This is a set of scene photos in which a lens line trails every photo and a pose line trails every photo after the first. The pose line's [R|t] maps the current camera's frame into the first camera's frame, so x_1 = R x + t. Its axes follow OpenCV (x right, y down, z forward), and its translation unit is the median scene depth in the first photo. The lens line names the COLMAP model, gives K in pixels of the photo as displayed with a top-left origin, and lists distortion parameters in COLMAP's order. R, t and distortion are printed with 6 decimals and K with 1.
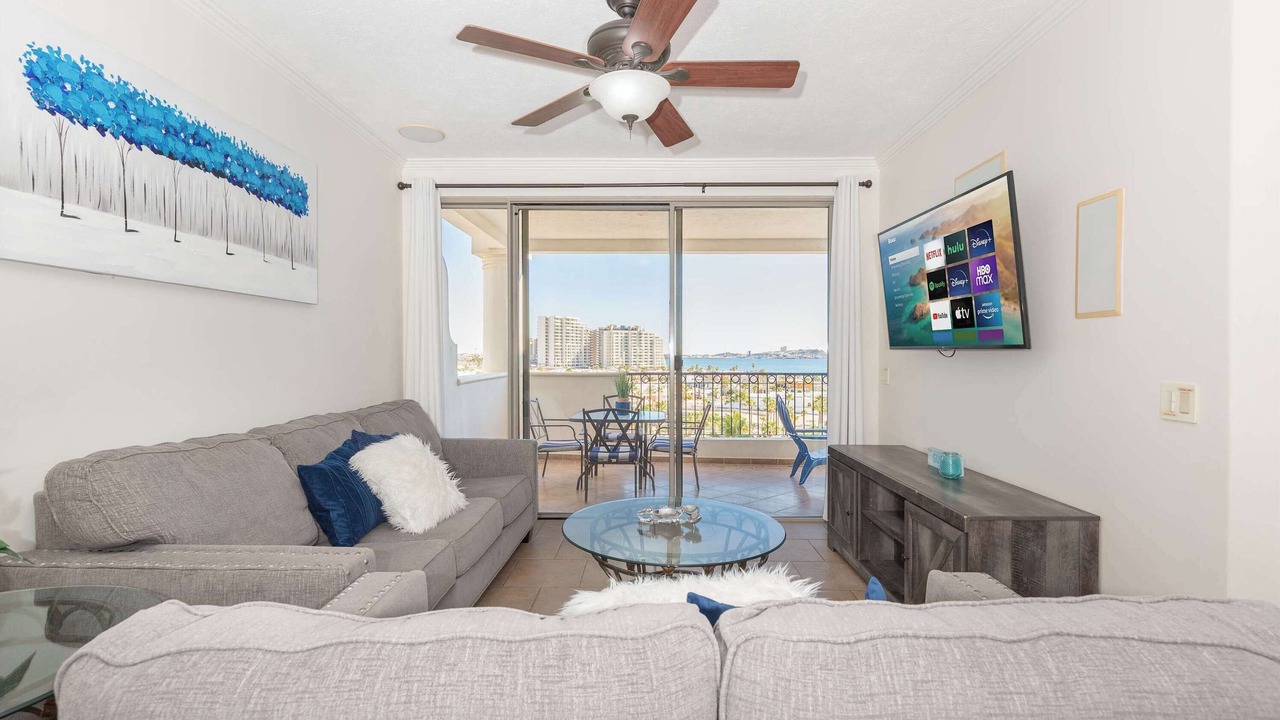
lens RADIAL K [[578.2, 0, 631.4], [0, 578.2, 358.9], [0, 0, 1]] dist [0.013510, 0.000154]
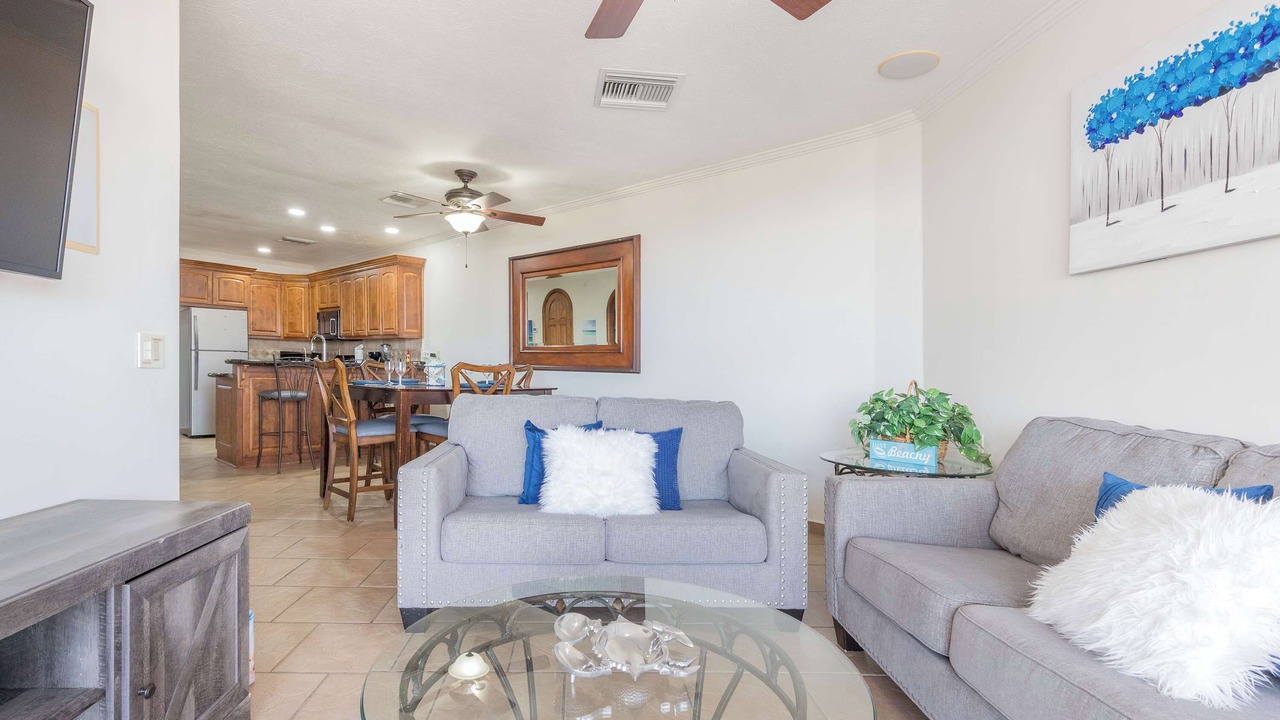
lens RADIAL K [[601.3, 0, 613.0], [0, 601.3, 372.2], [0, 0, 1]] dist [0.018980, 0.000095]
pose [[-0.995069, -0.022705, -0.096549, 0.127014], [-0.024104, 0.999620, 0.013354, 0.052123], [0.096209, 0.015615, -0.995239, 1.544206]]
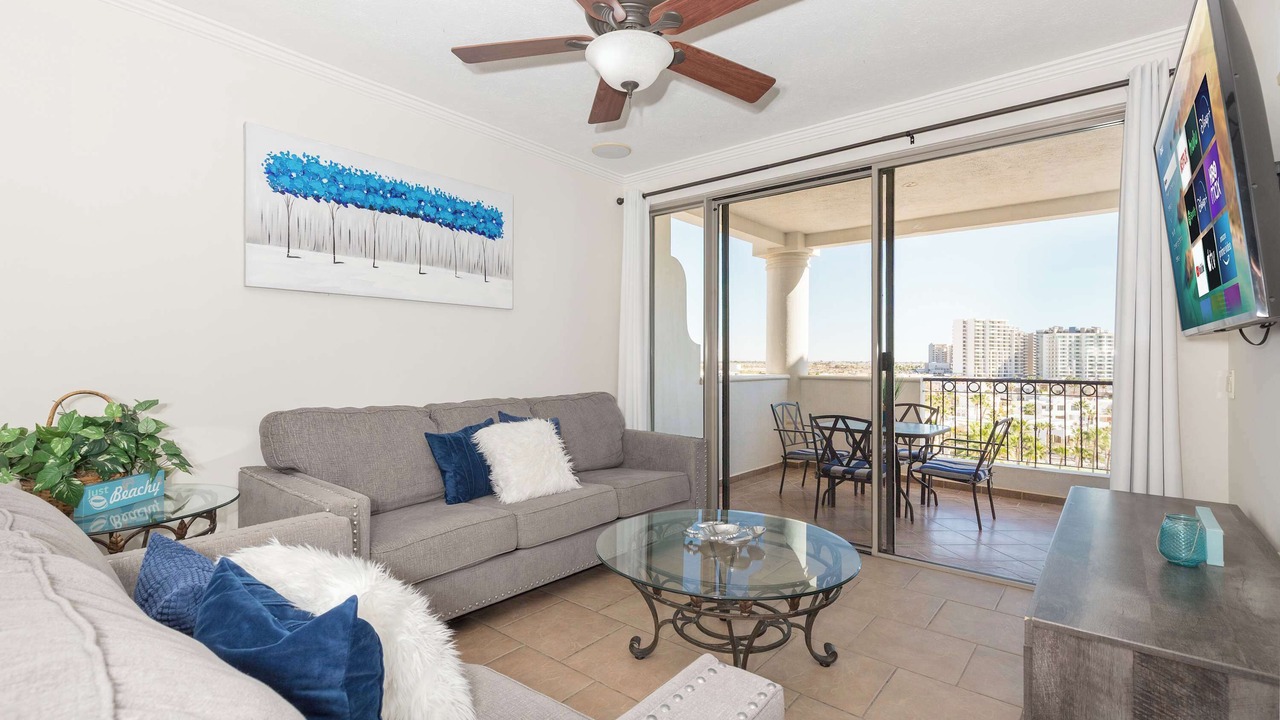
lens RADIAL K [[572.3, 0, 634.8], [0, 572.3, 358.6], [0, 0, 1]] dist [0.012429, -0.000750]
pose [[0.782798, 0.002099, -0.622273, 0.510607], [-0.010695, 0.999892, -0.010082, 0.024588], [0.622184, 0.014547, 0.782736, 0.263744]]
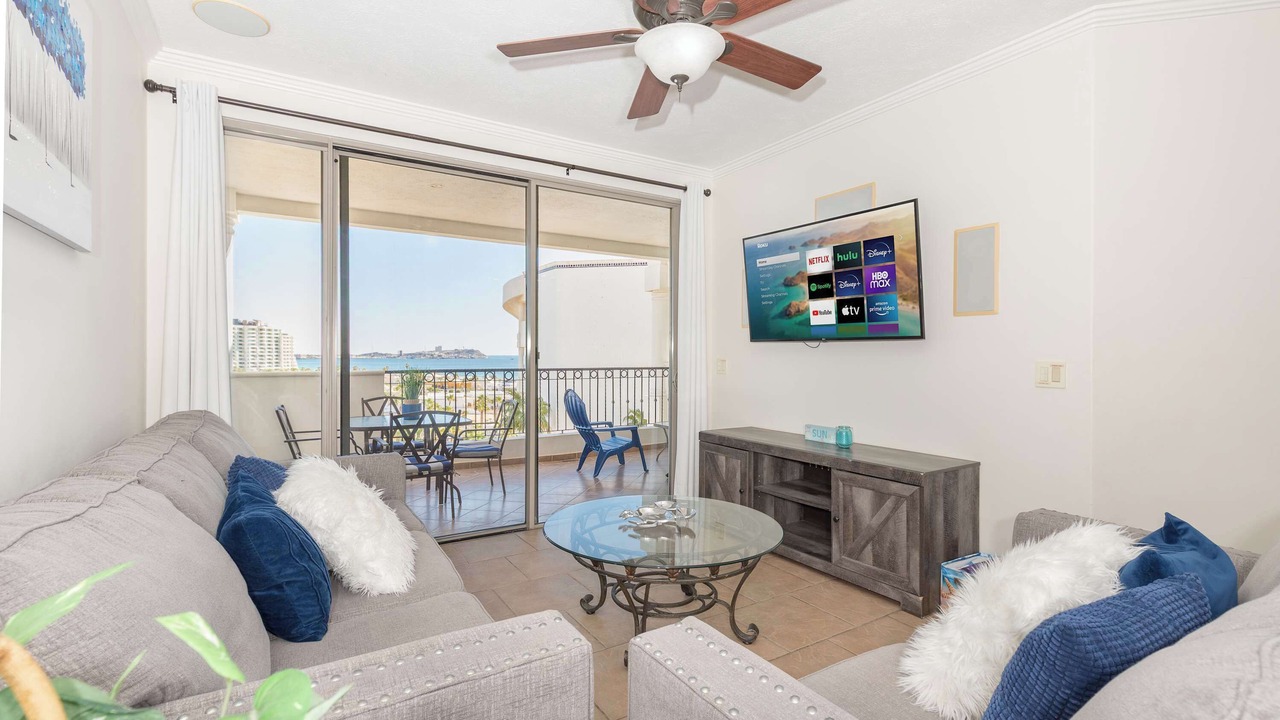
lens RADIAL K [[578.2, 0, 631.4], [0, 578.2, 358.9], [0, 0, 1]] dist [0.013510, 0.000154]
pose [[0.836501, -0.005652, 0.547936, -0.500855], [0.005685, 0.999983, 0.001635, 0.018641], [-0.547936, 0.001747, 0.836519, 0.251989]]
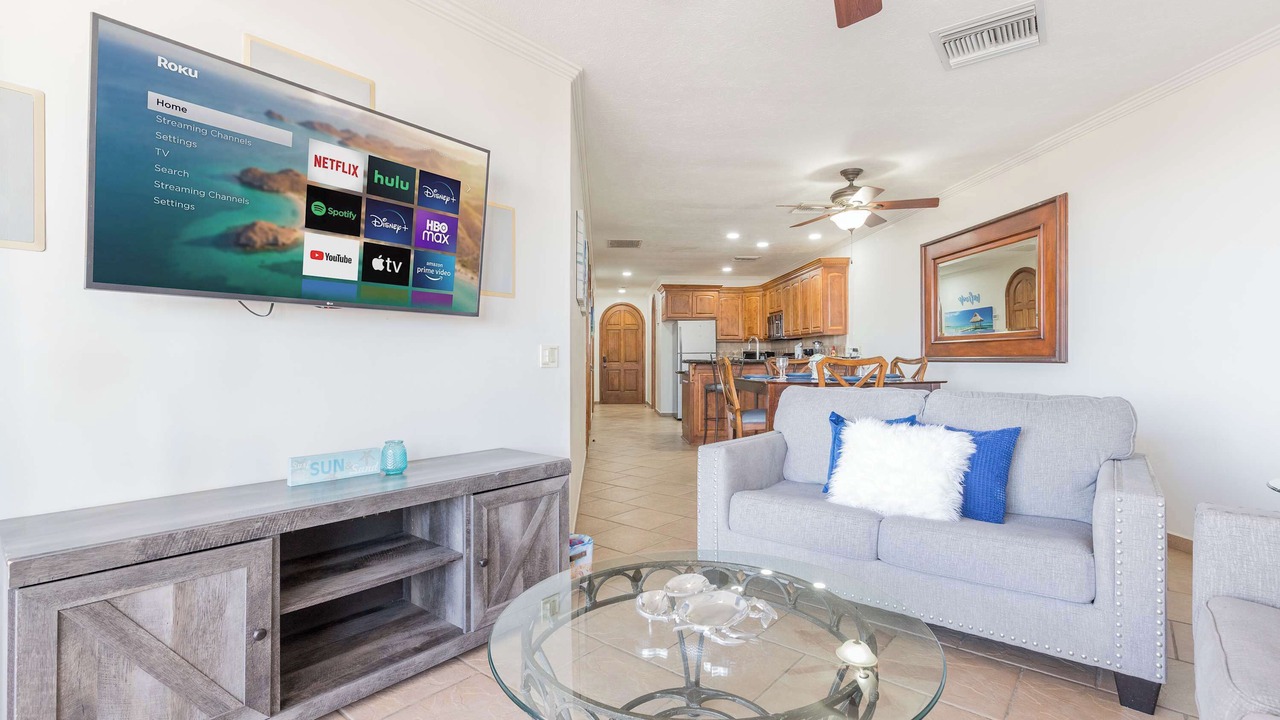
lens RADIAL K [[586.3, 0, 656.2], [0, 586.3, 367.4], [0, 0, 1]] dist [0.000476, 0.000263]
pose [[-0.804217, -0.003853, 0.594323, -0.216073], [0.008869, 0.999790, 0.018482, 0.053386], [-0.594269, 0.020134, -0.804014, 1.504823]]
